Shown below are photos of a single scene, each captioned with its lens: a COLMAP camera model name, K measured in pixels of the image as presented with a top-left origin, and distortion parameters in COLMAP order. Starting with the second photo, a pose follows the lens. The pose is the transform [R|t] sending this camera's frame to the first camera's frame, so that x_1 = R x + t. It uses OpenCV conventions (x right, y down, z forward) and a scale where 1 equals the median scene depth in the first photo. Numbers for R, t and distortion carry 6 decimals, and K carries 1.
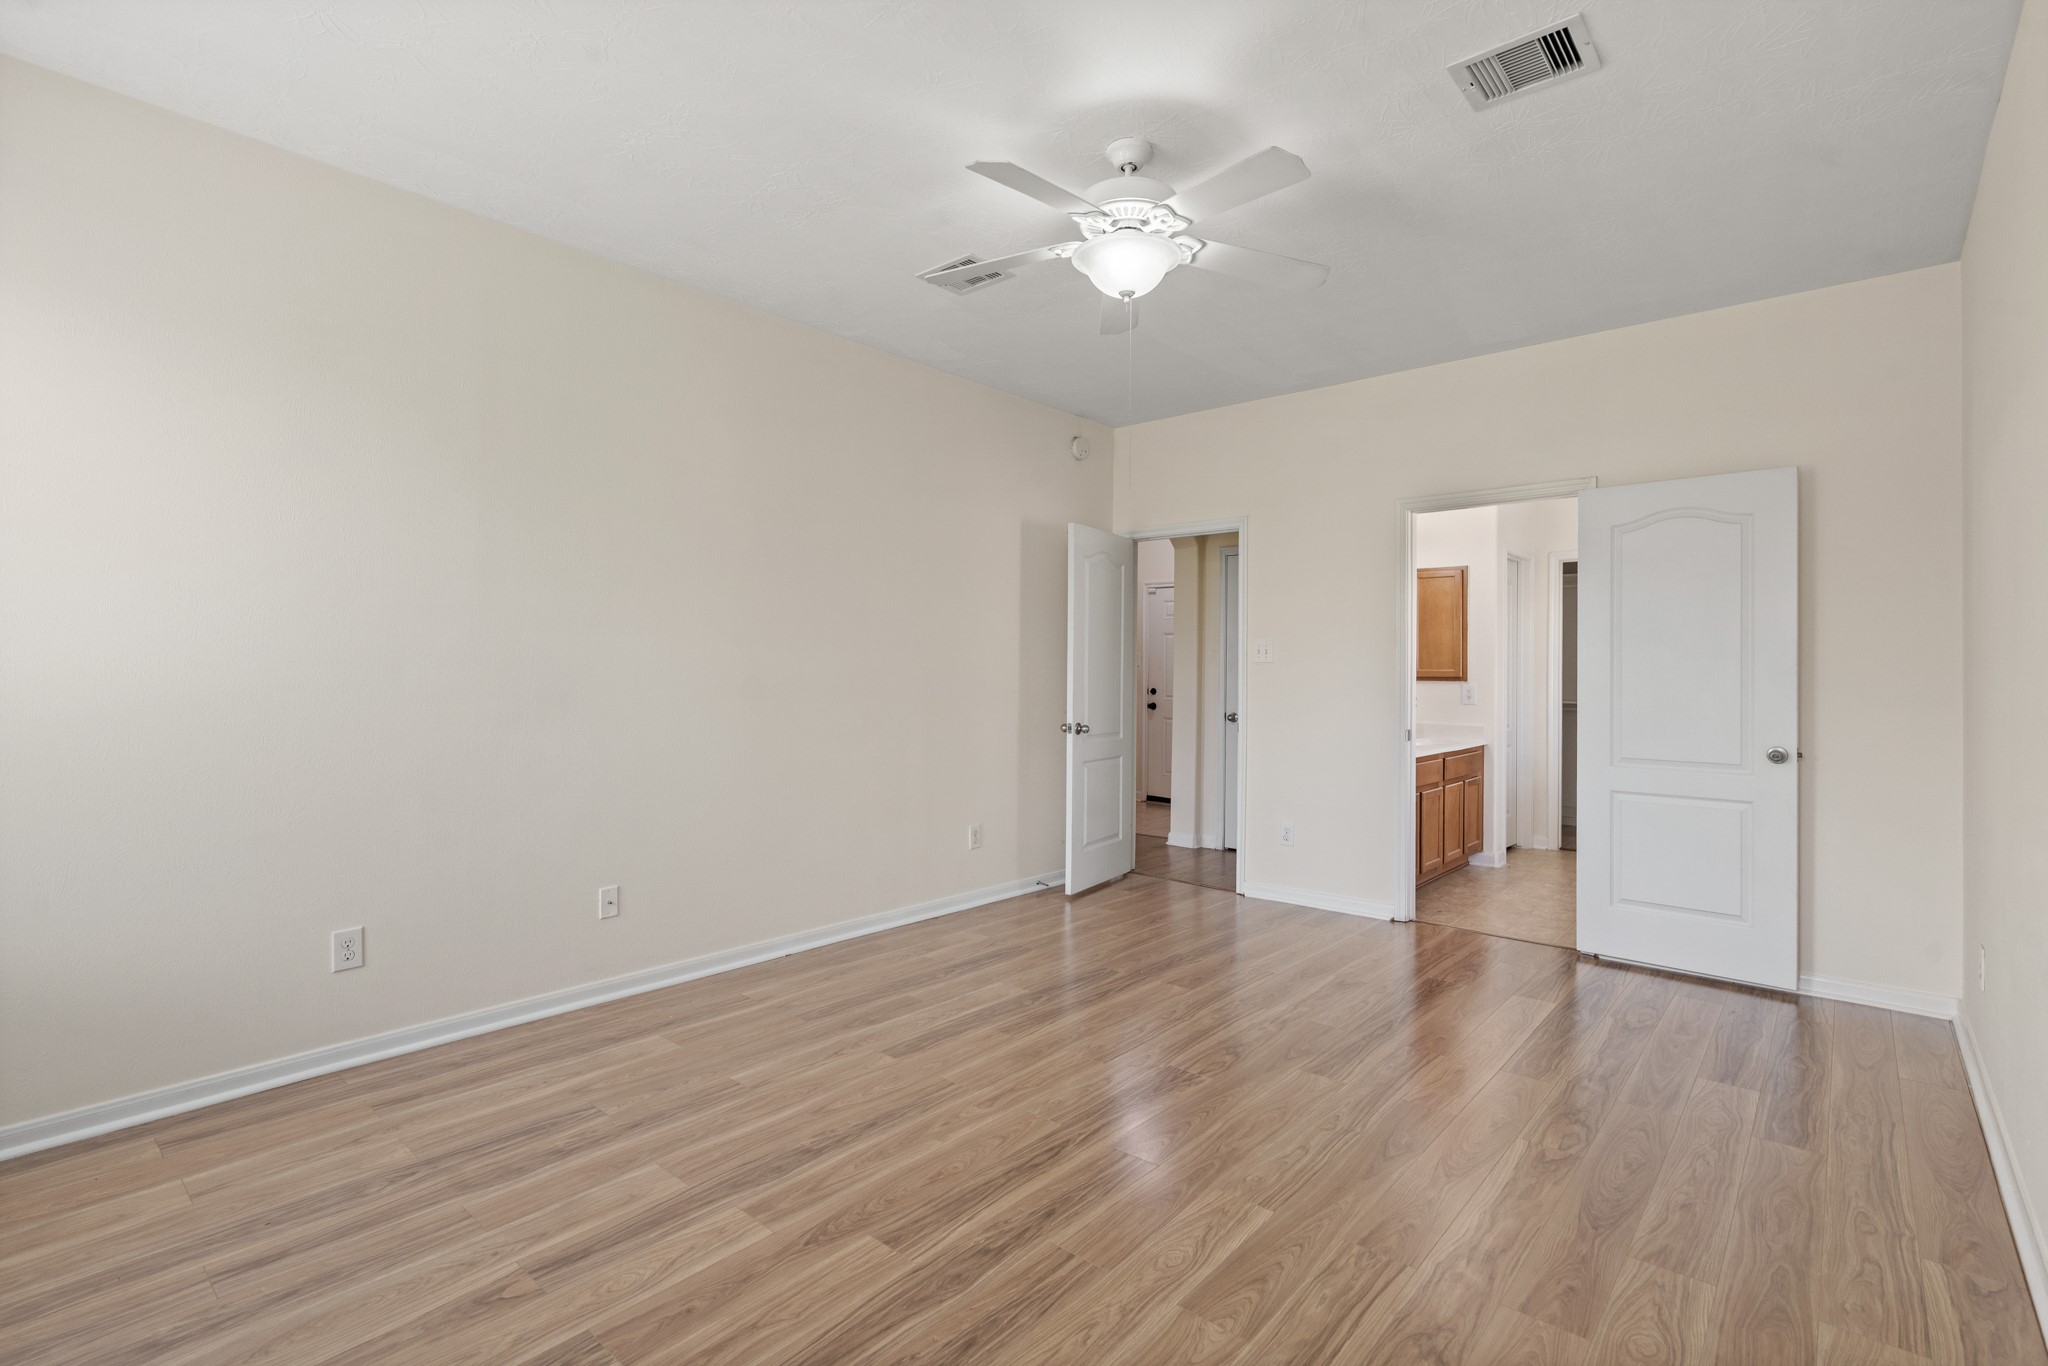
lens RADIAL K [[956.9, 0, 1026.5], [0, 956.9, 669.2], [0, 0, 1]] dist [-0.006145, 0.003147]
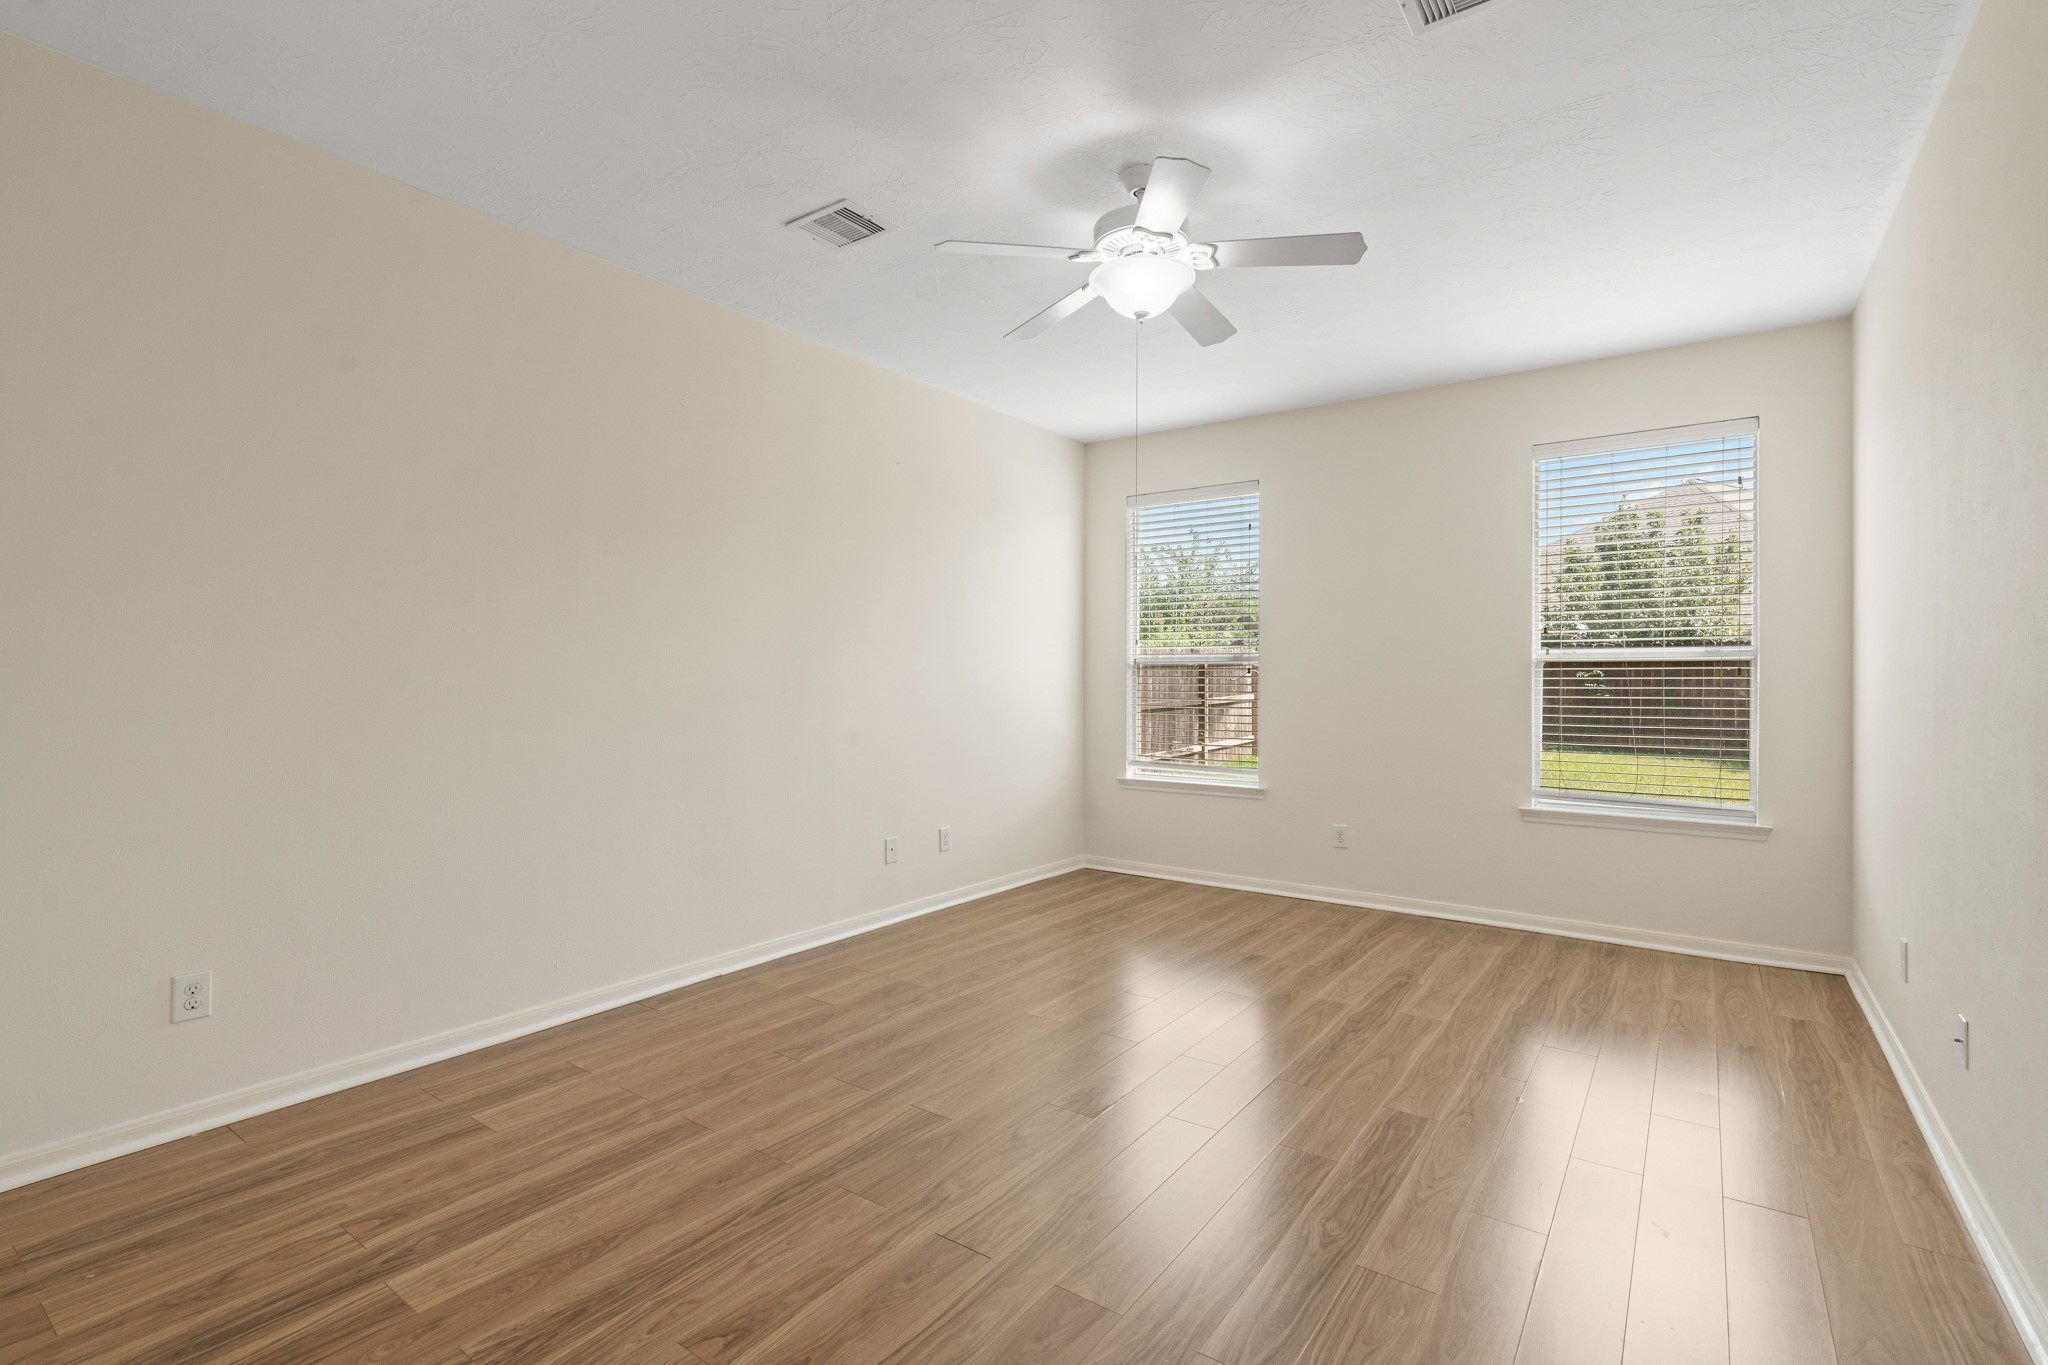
lens RADIAL K [[956.9, 0, 1021.6], [0, 956.9, 681.3], [0, 0, 1]] dist [-0.006145, 0.003147]
pose [[-0.995987, -0.009669, -0.088979, 0.370616], [-0.009664, 0.999953, -0.000486, 0.011684], [0.088980, 0.000376, -0.996033, 2.321397]]
